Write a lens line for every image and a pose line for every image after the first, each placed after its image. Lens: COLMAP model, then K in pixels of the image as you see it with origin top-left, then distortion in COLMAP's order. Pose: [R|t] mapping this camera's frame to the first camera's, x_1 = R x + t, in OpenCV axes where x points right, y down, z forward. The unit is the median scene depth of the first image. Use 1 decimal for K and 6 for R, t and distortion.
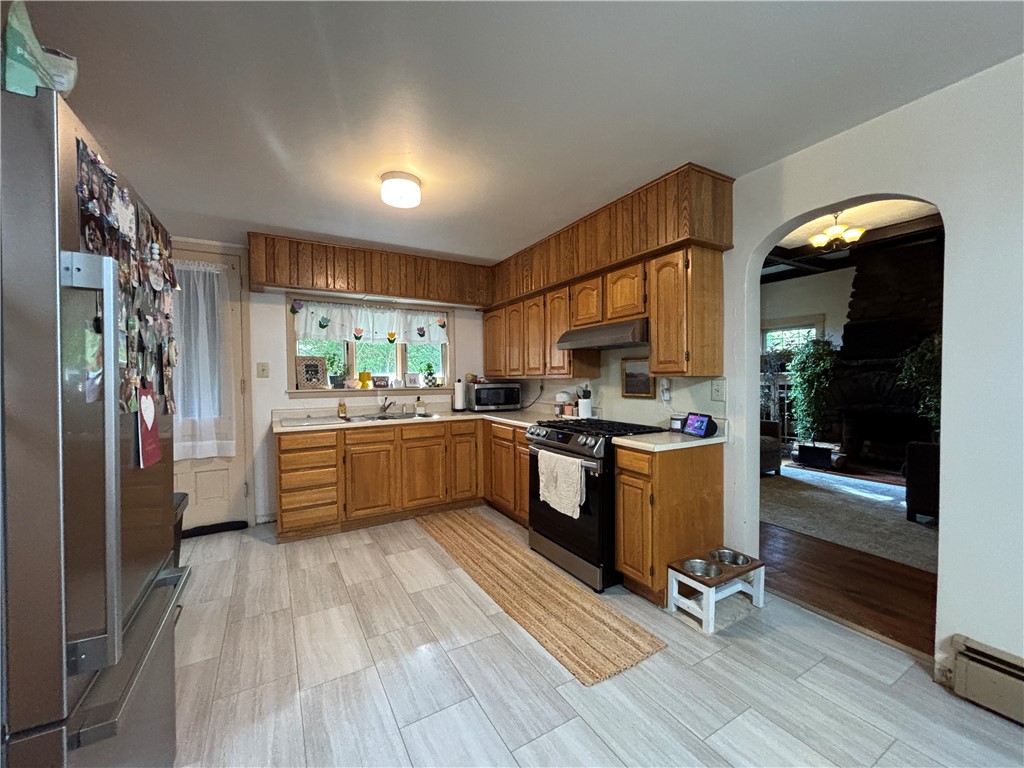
lens RADIAL K [[415.3, 0, 517.0], [0, 415.3, 382.8], [0, 0, 1]] dist [0.003742, -0.000111]
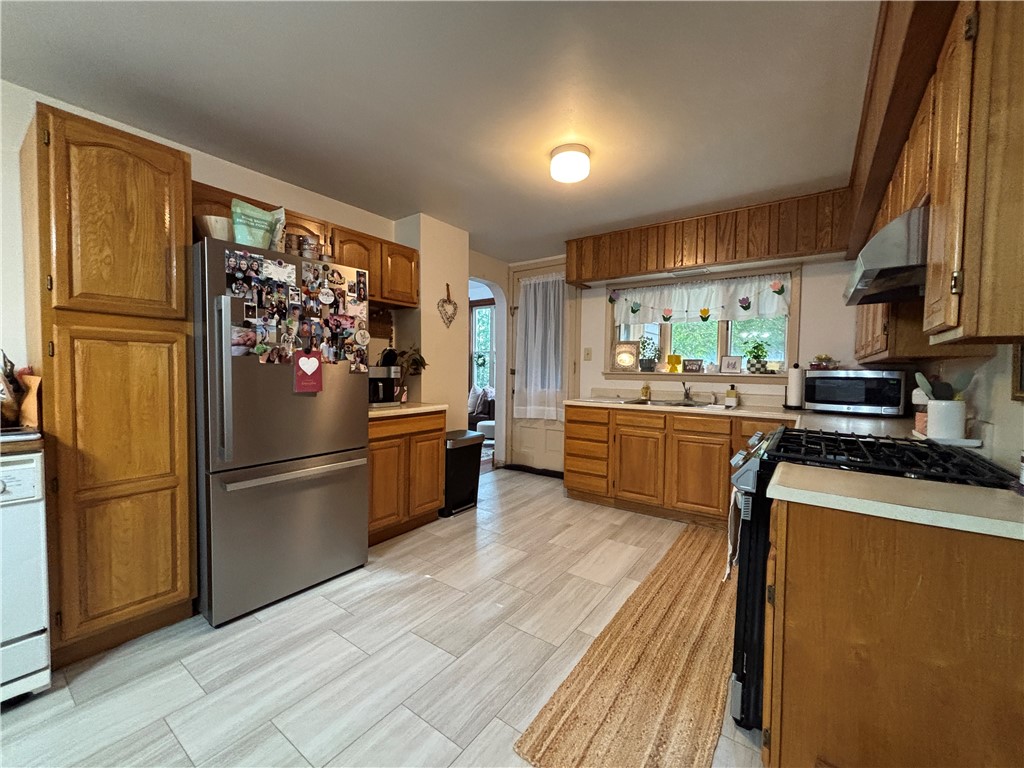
lens RADIAL K [[415.3, 0, 508.7], [0, 415.3, 385.9], [0, 0, 1]] dist [0.003742, -0.000111]
pose [[0.391629, 0.051058, -0.918706, 0.440635], [-0.028357, 0.998655, 0.043413, 0.016803], [0.919686, 0.009050, 0.392550, 0.362490]]
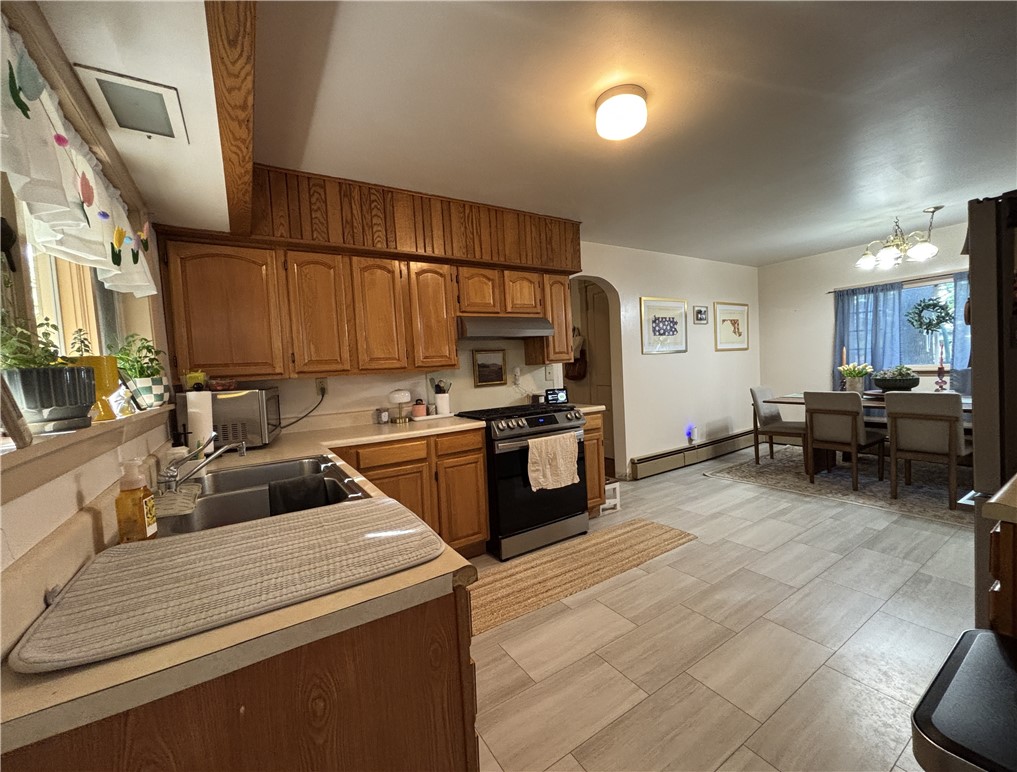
lens RADIAL K [[413.0, 0, 514.8], [0, 413.0, 384.7], [0, 0, 1]] dist [0.004891, 0.000001]
pose [[-0.036581, -0.030534, 0.998864, -0.784628], [0.065232, 0.997328, 0.032876, 0.000946], [-0.997199, 0.066361, -0.034491, 0.934763]]
